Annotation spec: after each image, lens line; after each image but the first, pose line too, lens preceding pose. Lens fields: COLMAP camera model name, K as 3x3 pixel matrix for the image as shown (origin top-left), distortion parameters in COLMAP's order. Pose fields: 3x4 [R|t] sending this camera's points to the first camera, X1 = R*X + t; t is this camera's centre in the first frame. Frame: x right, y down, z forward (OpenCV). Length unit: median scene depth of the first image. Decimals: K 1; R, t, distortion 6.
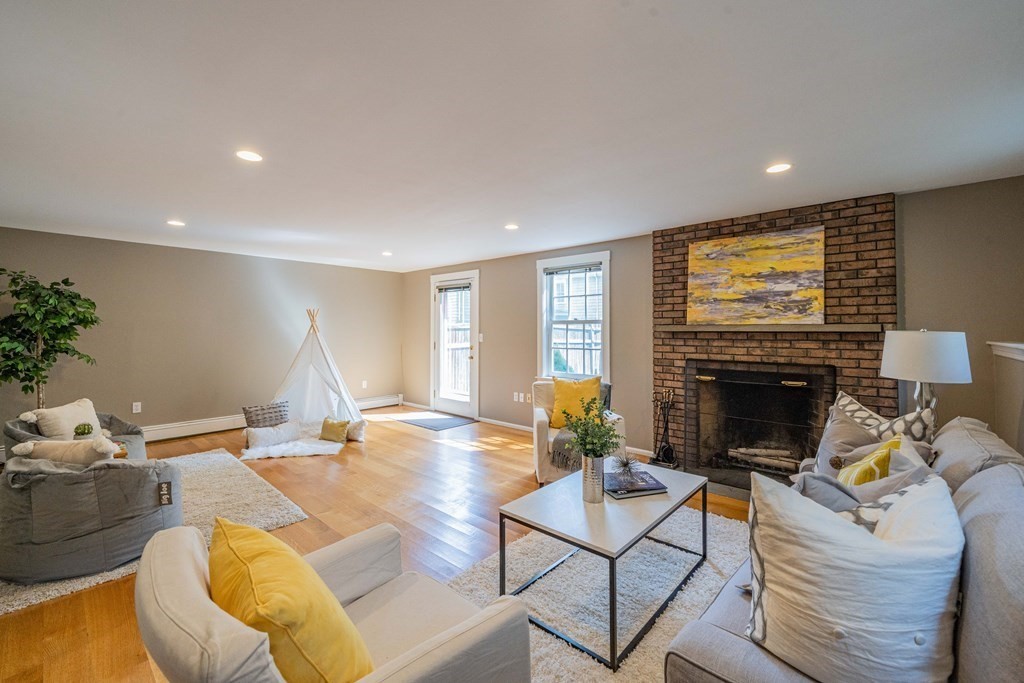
lens RADIAL K [[430.6, 0, 515.4], [0, 430.6, 320.5], [0, 0, 1]] dist [-0.002922, 0.002778]
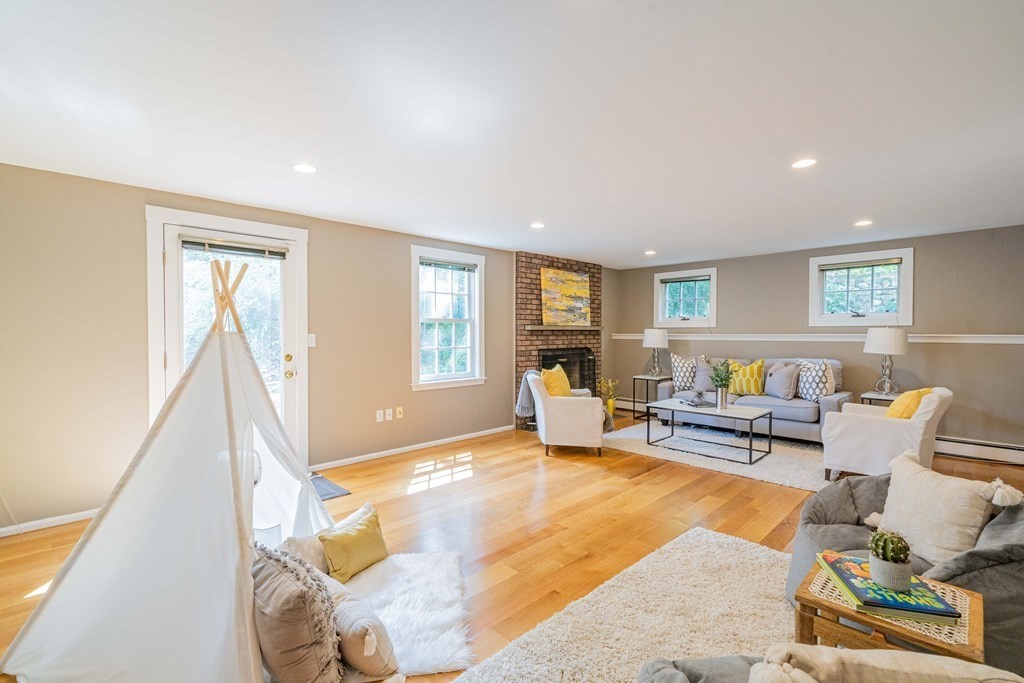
lens RADIAL K [[457.9, 0, 513.8], [0, 457.9, 340.4], [0, 0, 1]] dist [0.001802, 0.000550]
pose [[0.051079, -0.016675, 0.998555, -1.185795], [-0.018472, 0.999674, 0.017639, 0.037305], [-0.998524, -0.019346, 0.050755, 1.083463]]
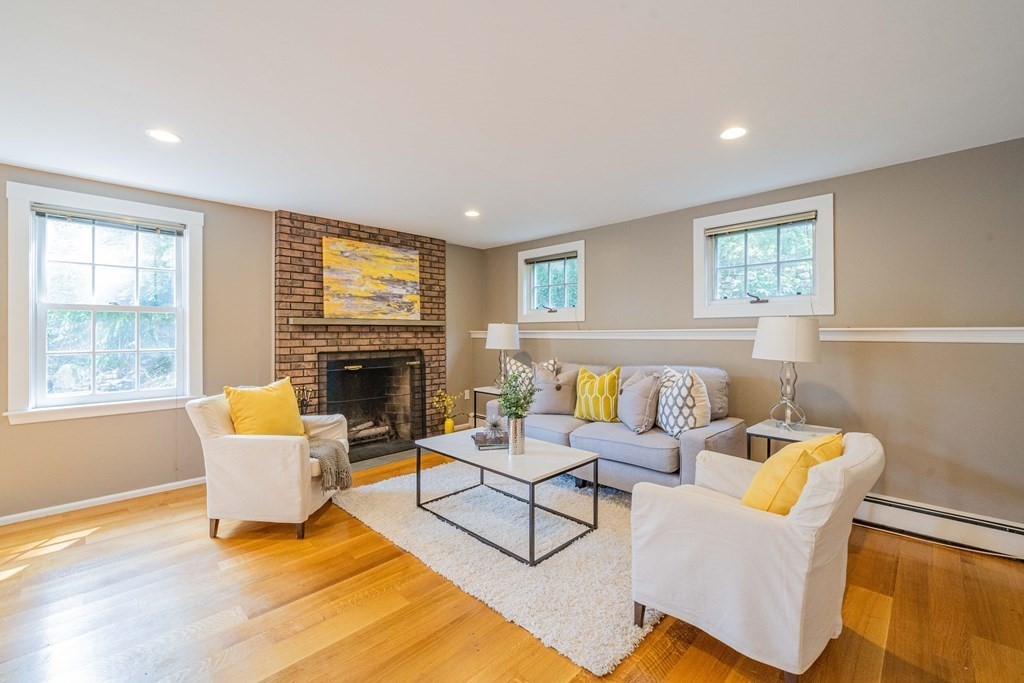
lens RADIAL K [[430.6, 0, 512.1], [0, 430.6, 331.7], [0, 0, 1]] dist [-0.002922, 0.002778]
pose [[0.038072, 0.001946, 0.999273, -0.614443], [-0.016072, 0.999870, -0.001335, 0.038460], [-0.999146, -0.016010, 0.038098, 0.559913]]
